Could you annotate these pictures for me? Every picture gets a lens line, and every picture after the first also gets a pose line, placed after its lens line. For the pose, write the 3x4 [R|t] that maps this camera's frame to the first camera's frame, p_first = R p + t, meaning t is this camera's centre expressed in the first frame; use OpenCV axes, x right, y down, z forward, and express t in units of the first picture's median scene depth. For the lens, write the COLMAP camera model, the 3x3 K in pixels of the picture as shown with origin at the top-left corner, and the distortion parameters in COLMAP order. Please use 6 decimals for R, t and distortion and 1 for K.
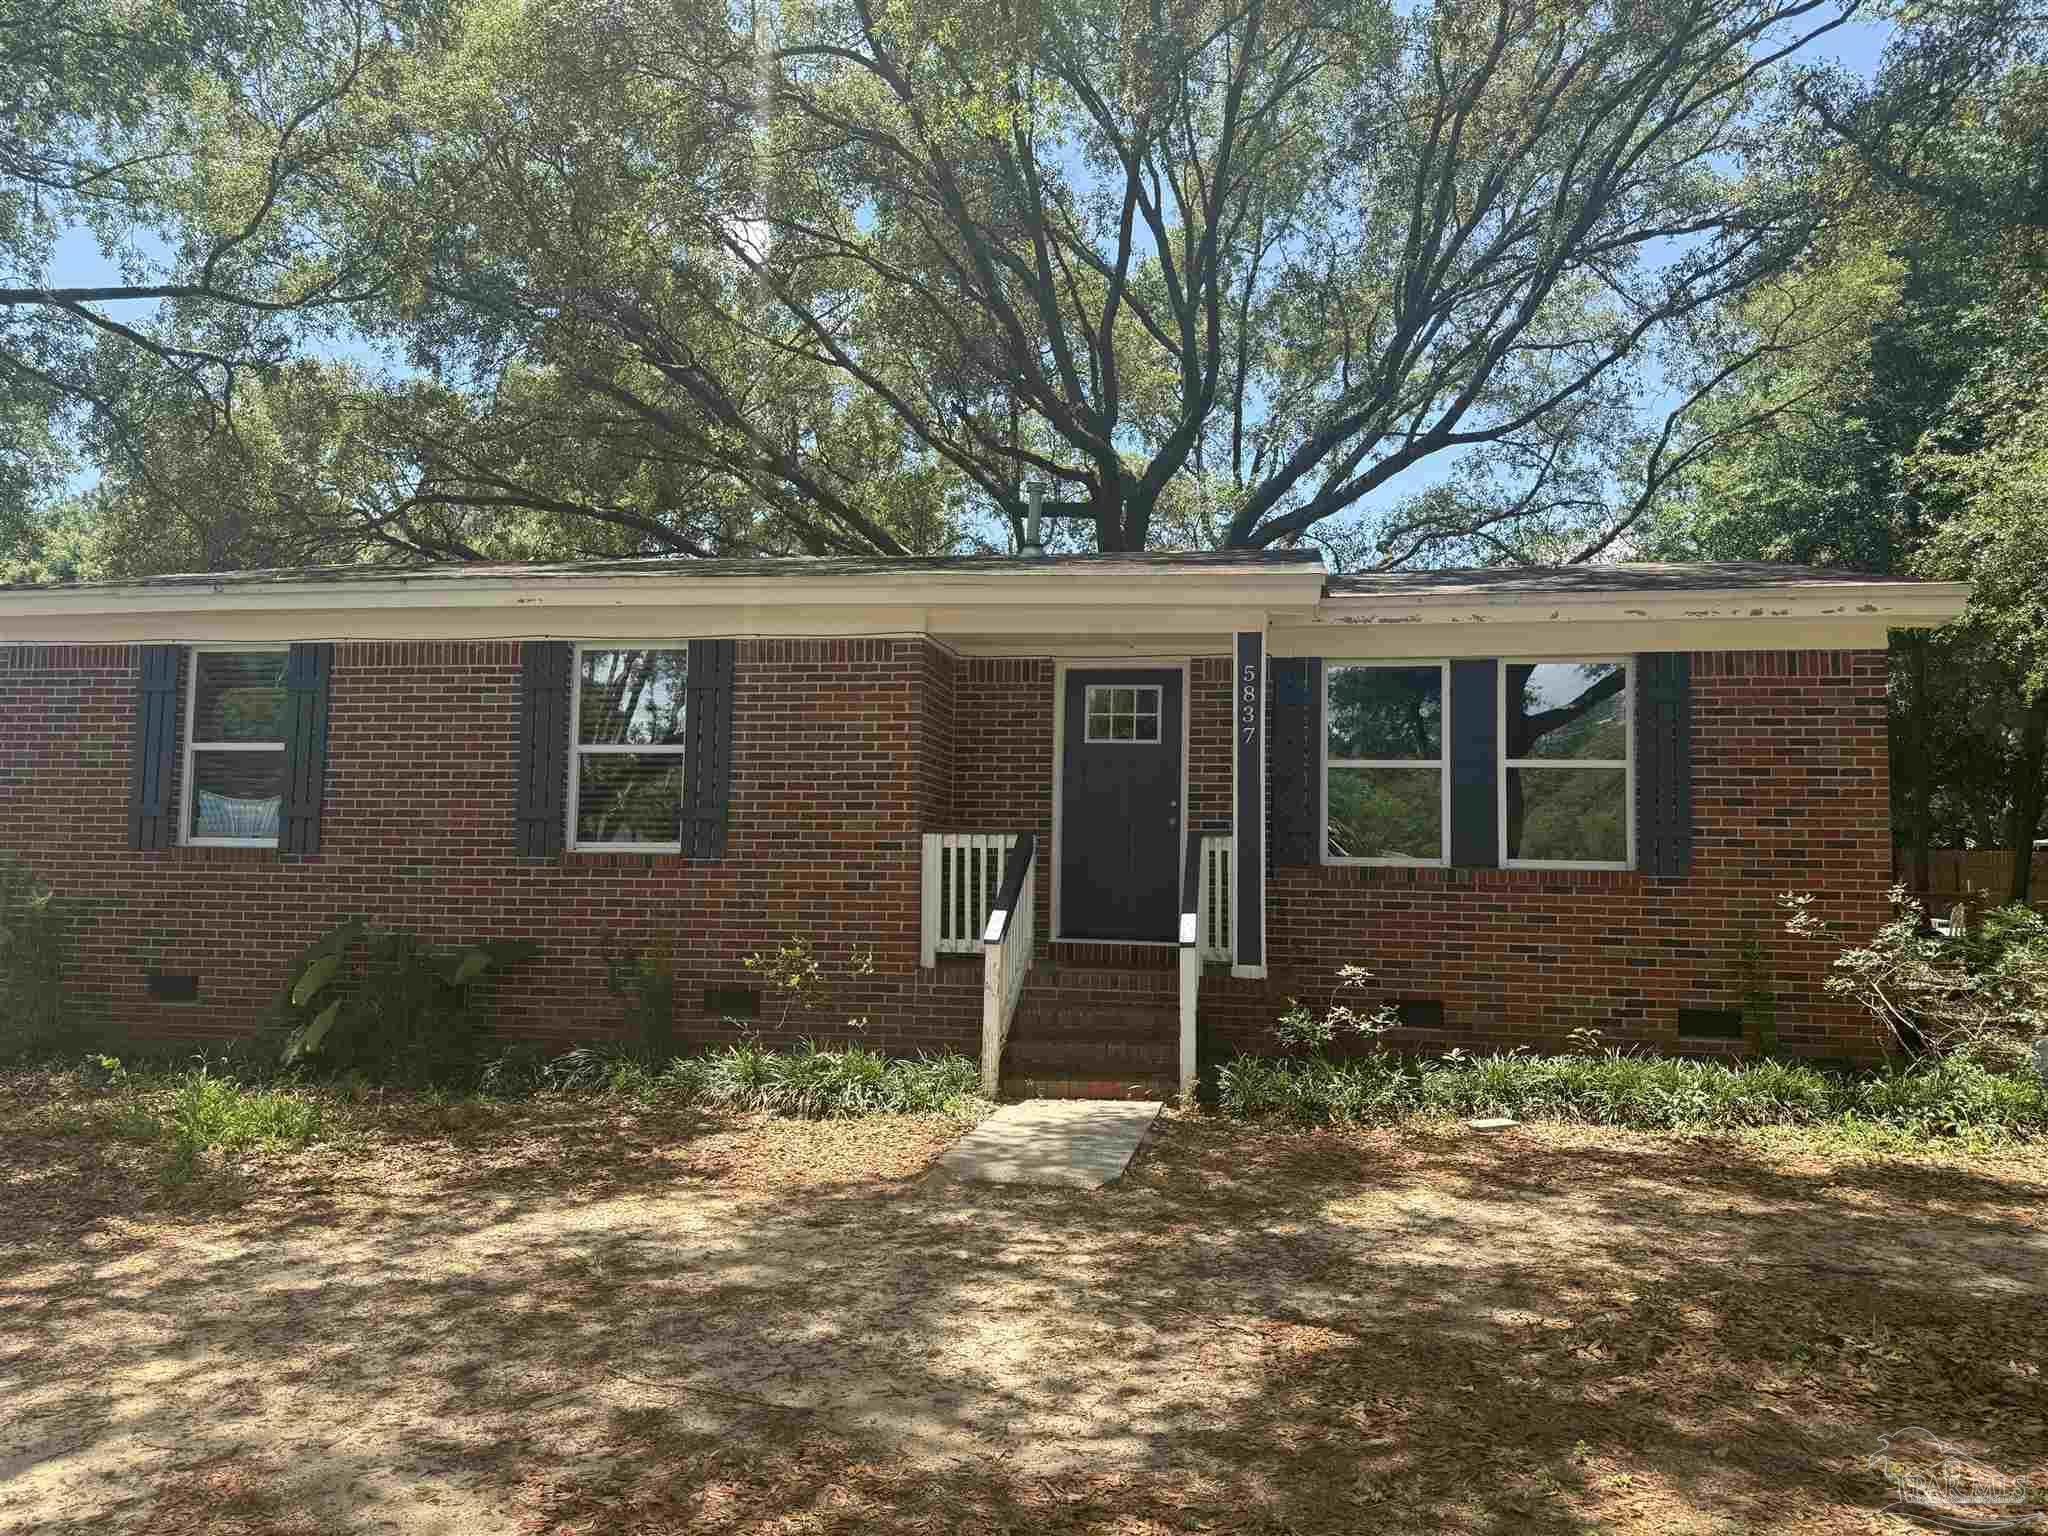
lens RADIAL K [[1414.9, 0, 1024.0], [0, 1414.9, 768.0], [0, 0, 1]] dist [0.059105, -0.074389]
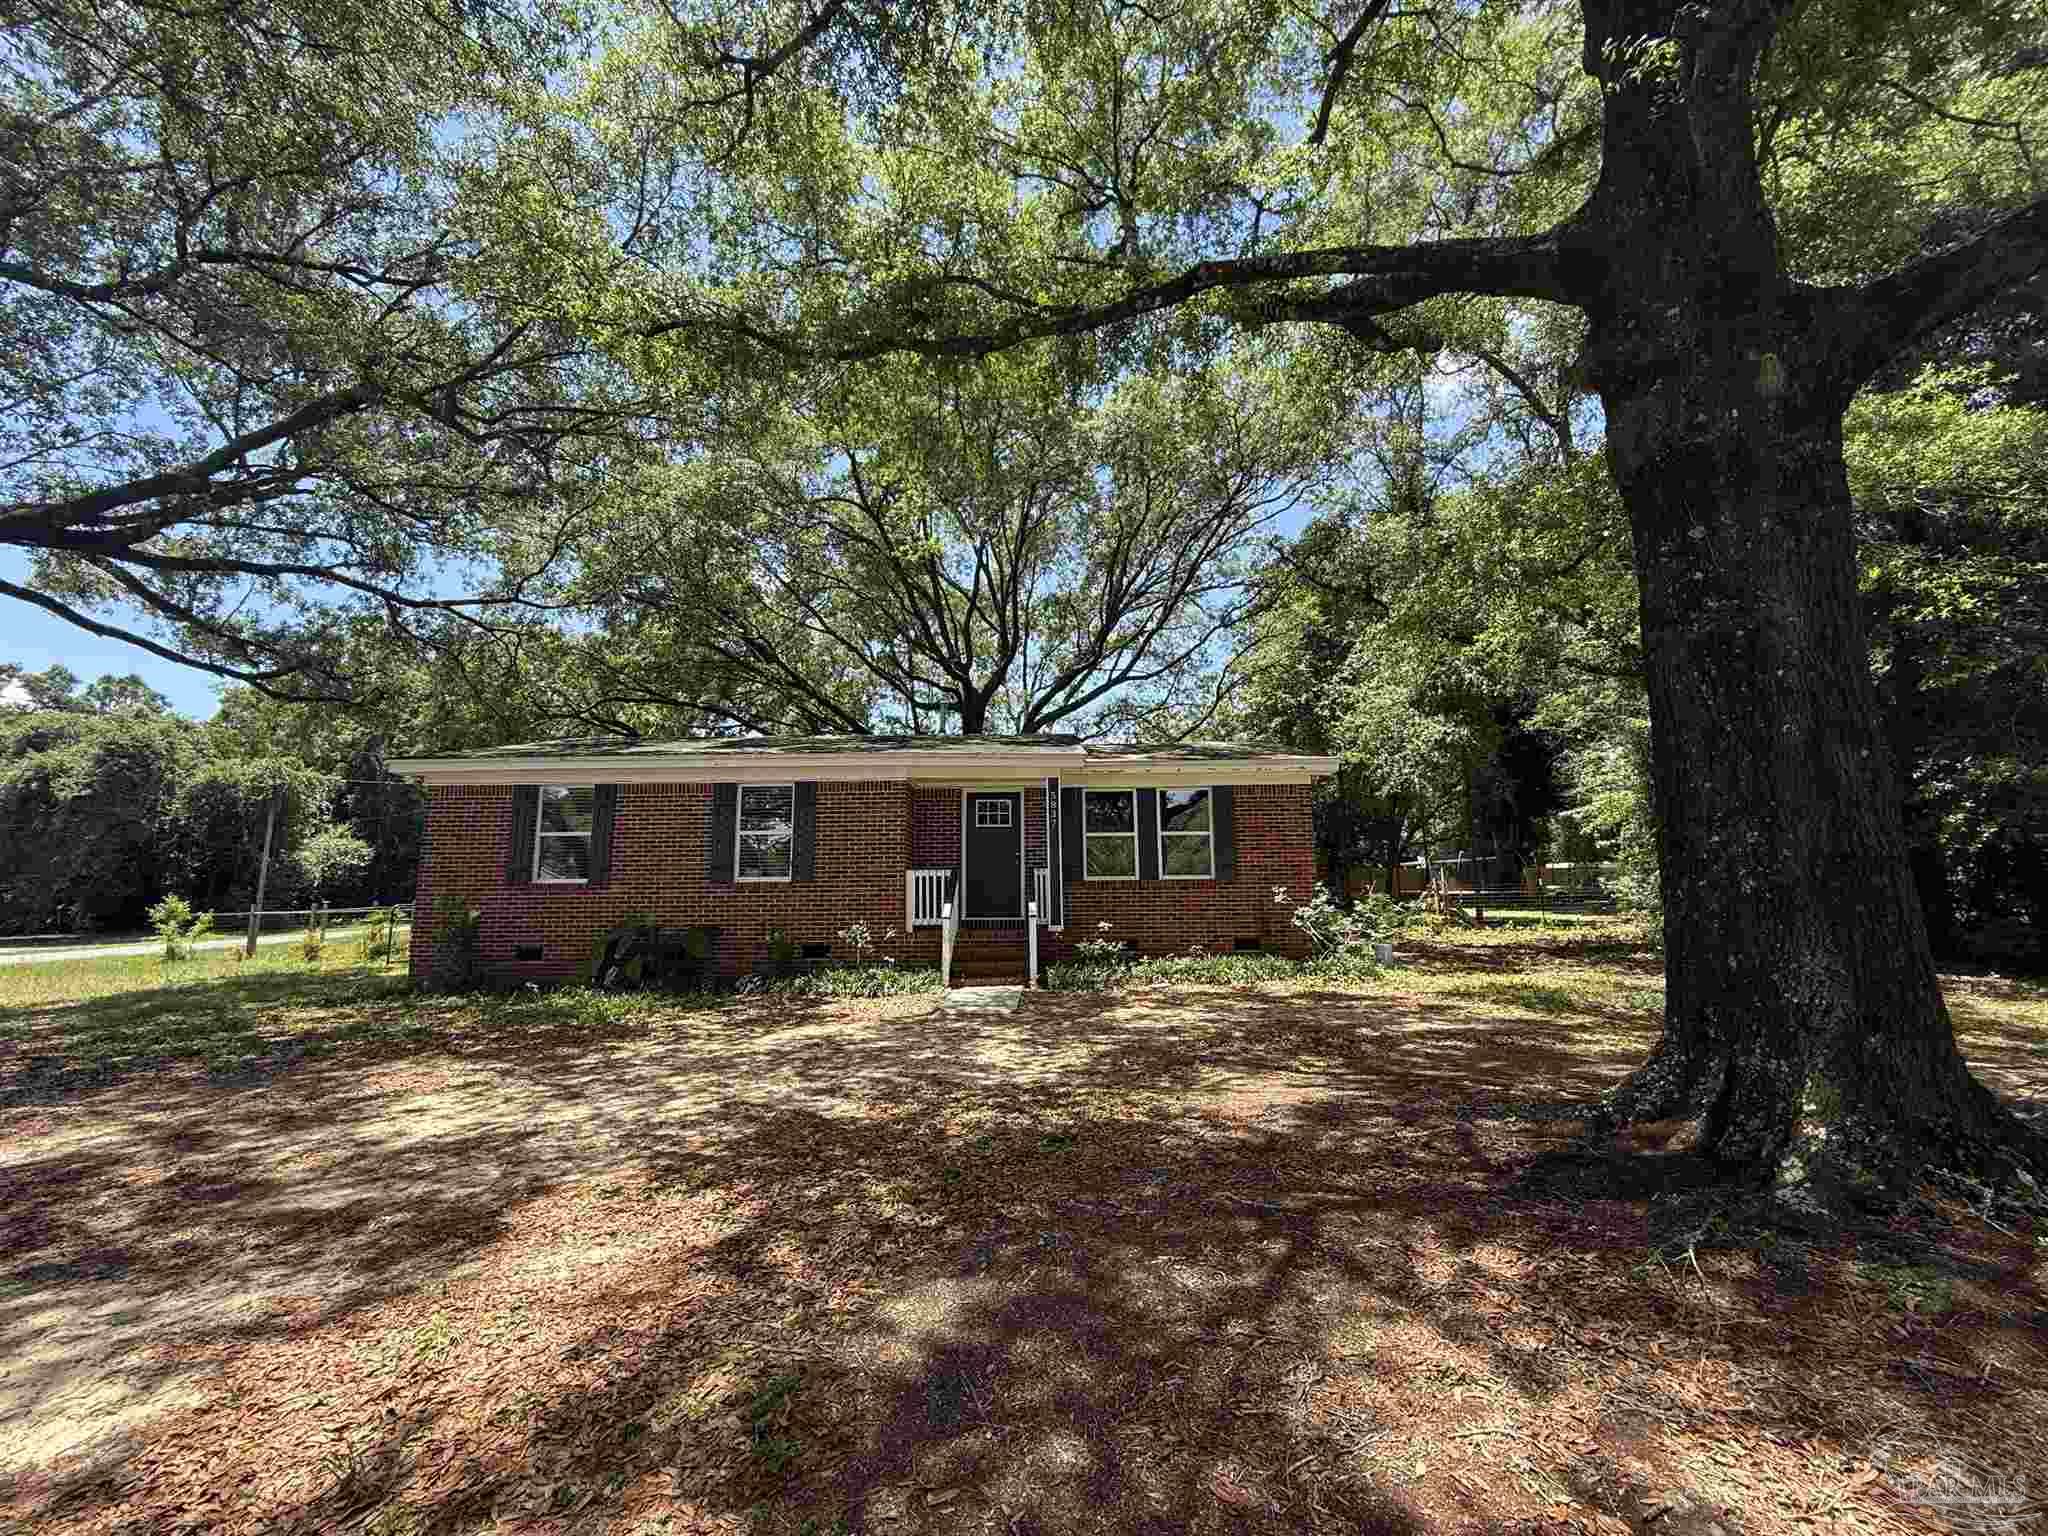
lens RADIAL K [[815.3, 0, 1018.7], [0, 815.3, 773.5], [0, 0, 1]] dist [-0.000268, 0.000037]
pose [[0.986490, -0.004292, 0.163766, -0.091792], [0.015929, 0.997433, -0.069809, -0.009890], [-0.163046, 0.071474, 0.984026, -0.234523]]
